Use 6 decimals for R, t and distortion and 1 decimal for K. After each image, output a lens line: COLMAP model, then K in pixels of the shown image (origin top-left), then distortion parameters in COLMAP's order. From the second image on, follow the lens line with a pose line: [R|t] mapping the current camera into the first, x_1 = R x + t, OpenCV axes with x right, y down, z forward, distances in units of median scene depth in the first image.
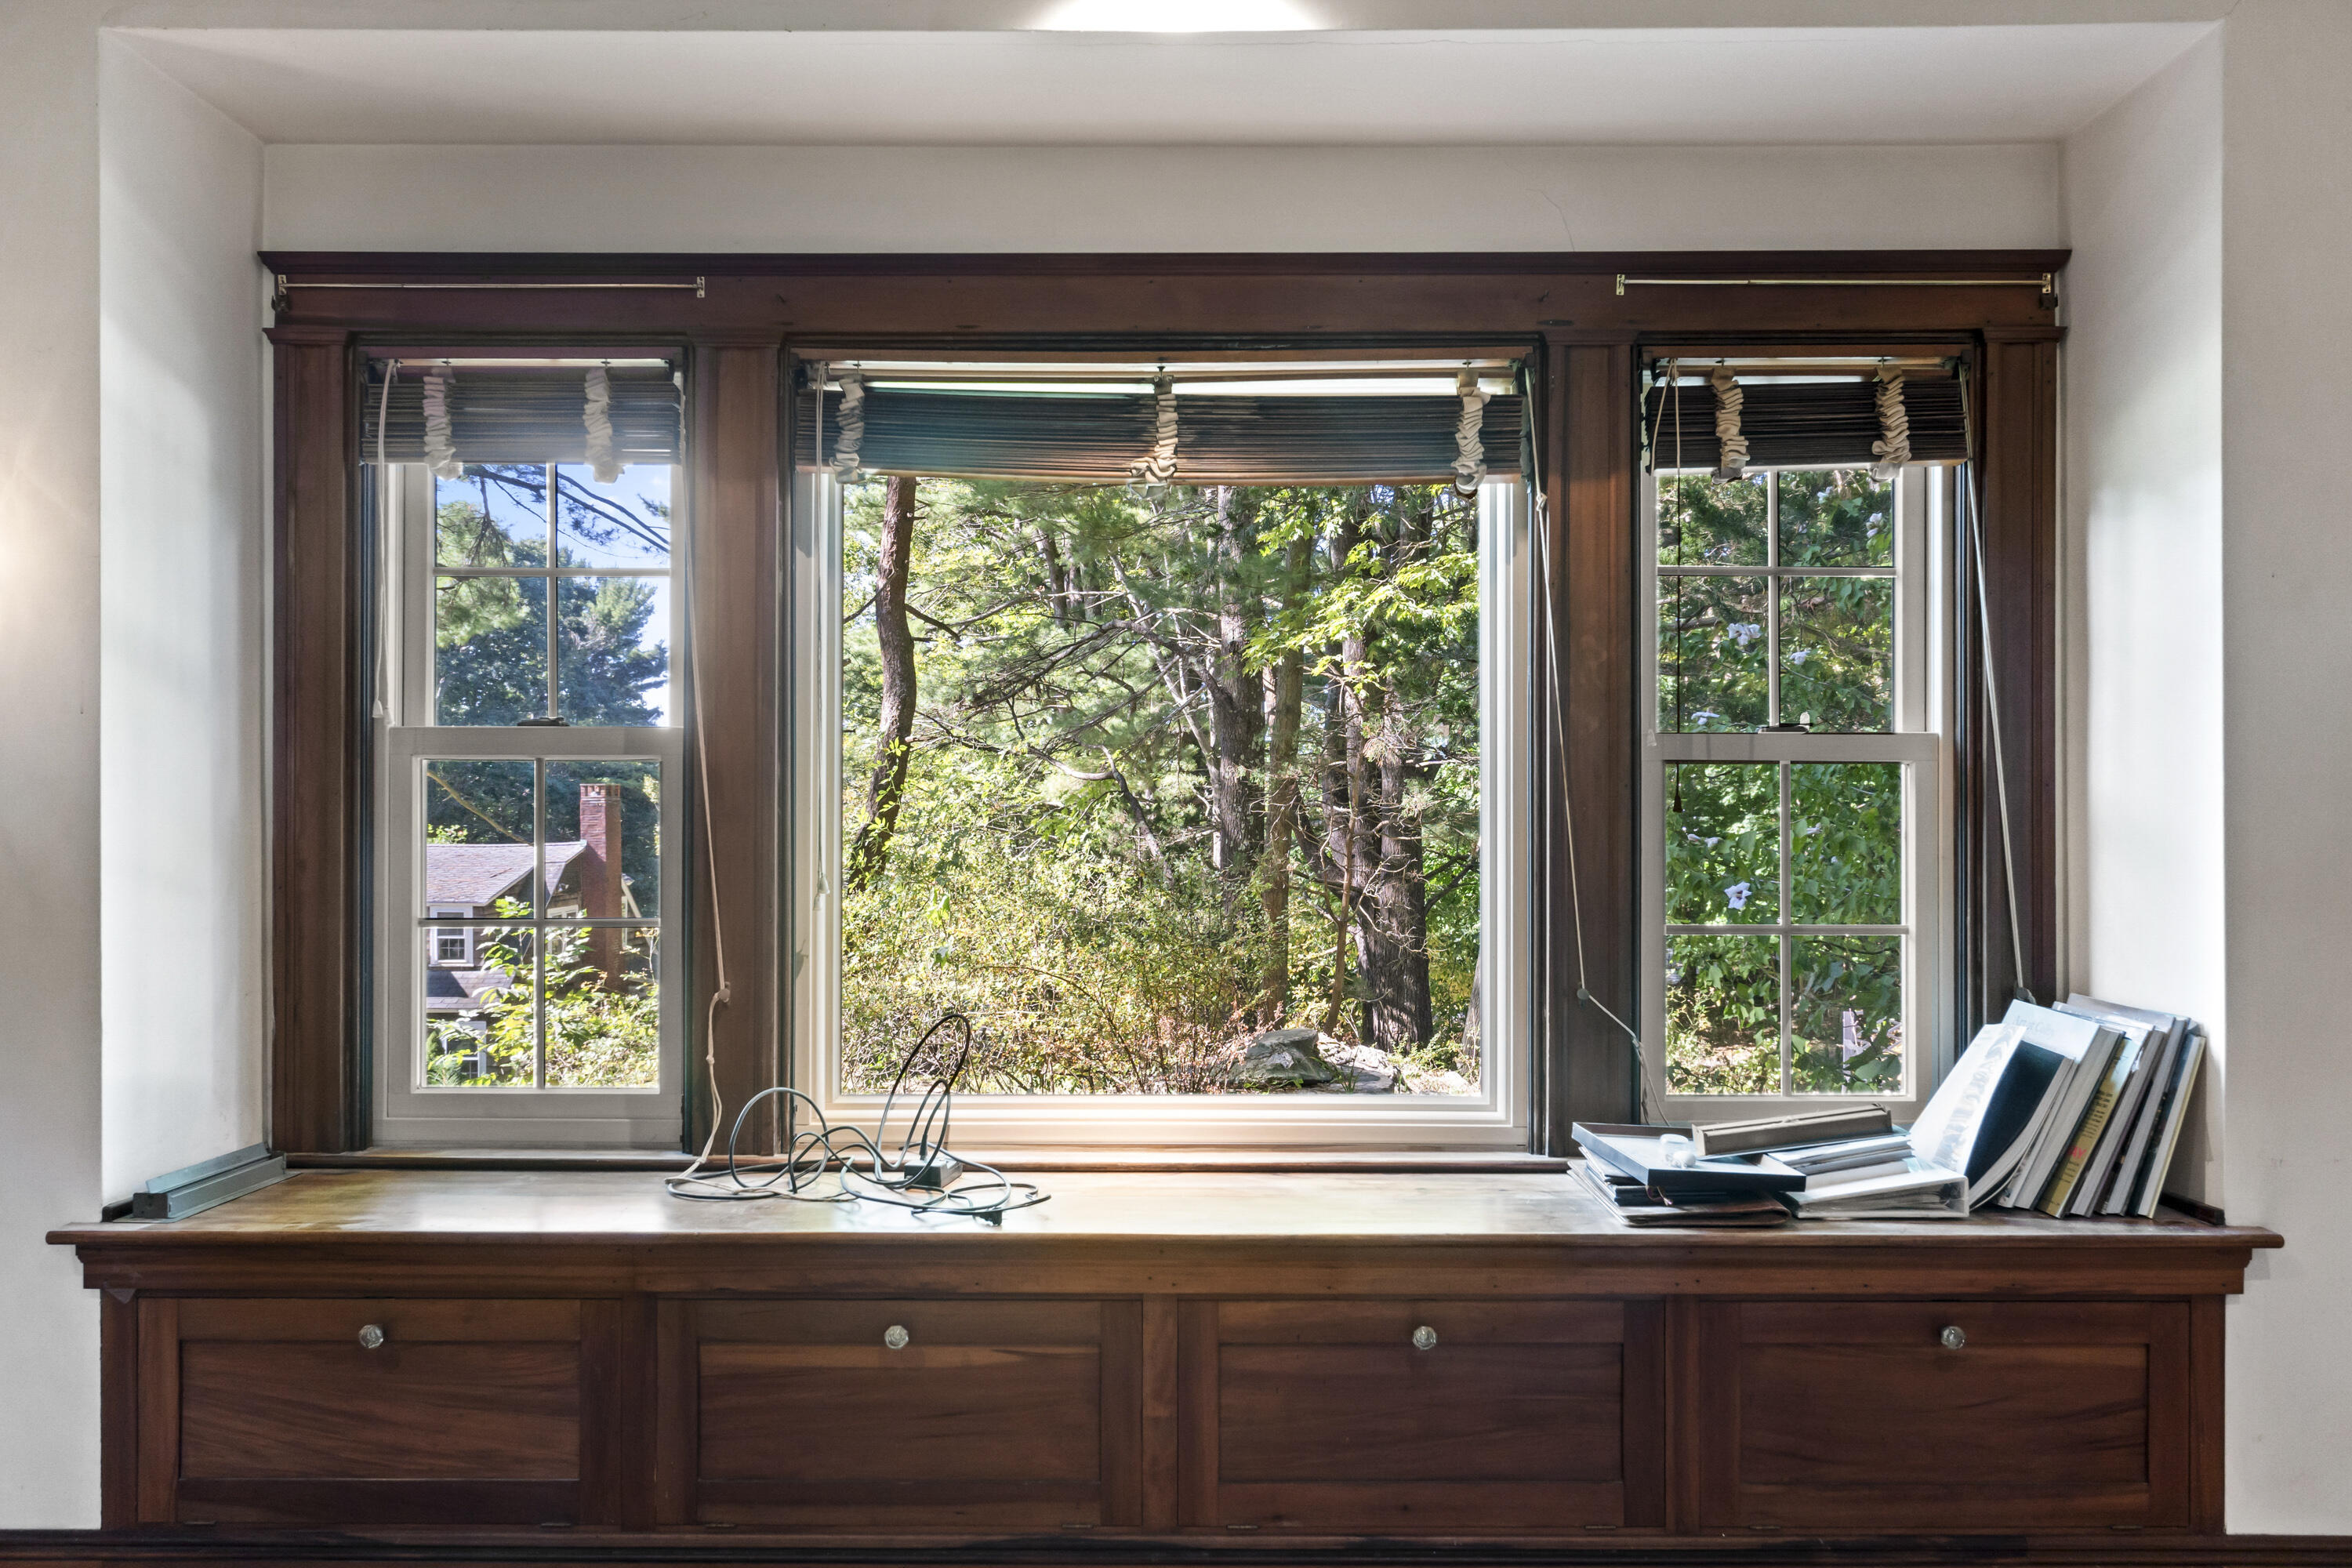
lens RADIAL K [[1674.0, 0, 1175.2], [0, 1674.0, 788.5], [0, 0, 1]] dist [0.001563, -0.002525]
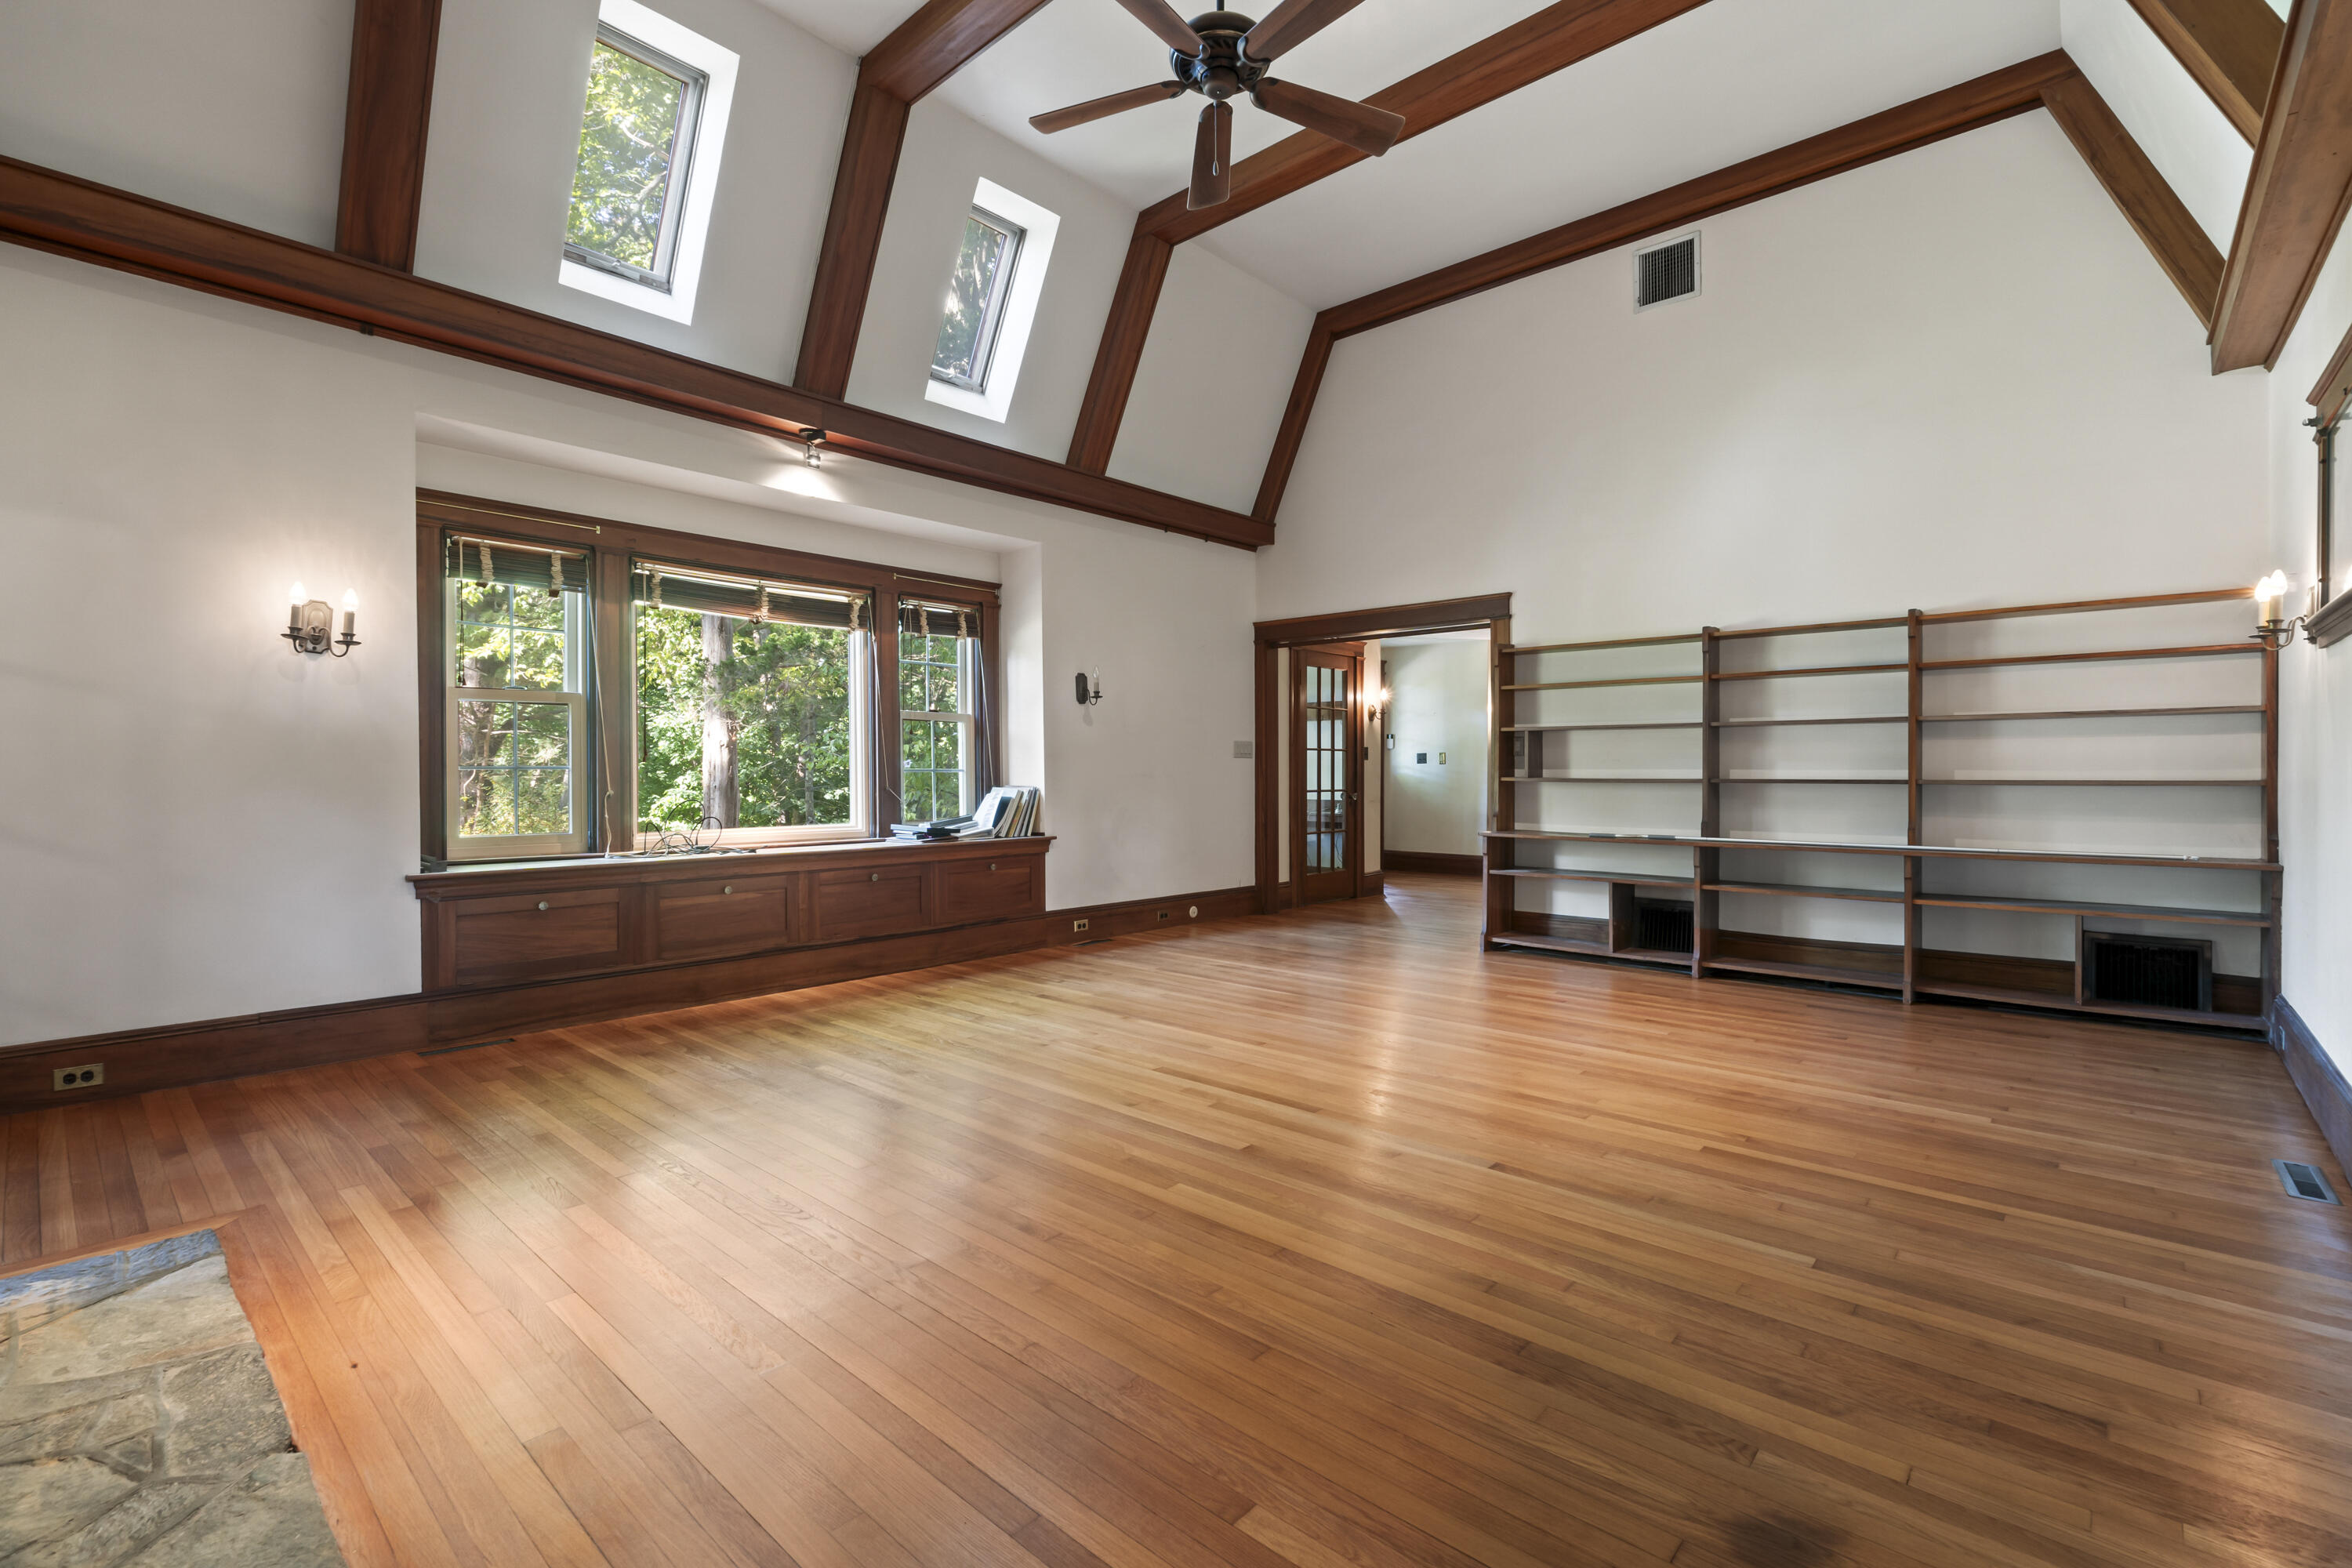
lens RADIAL K [[1044.0, 0, 1189.5], [0, 1044.0, 782.9], [0, 0, 1]] dist [0.010786, 0.000831]
pose [[0.657588, -0.011451, 0.753290, -0.938778], [-0.000360, 0.999880, 0.015514, 0.080945], [-0.753377, -0.010473, 0.657505, -0.834309]]
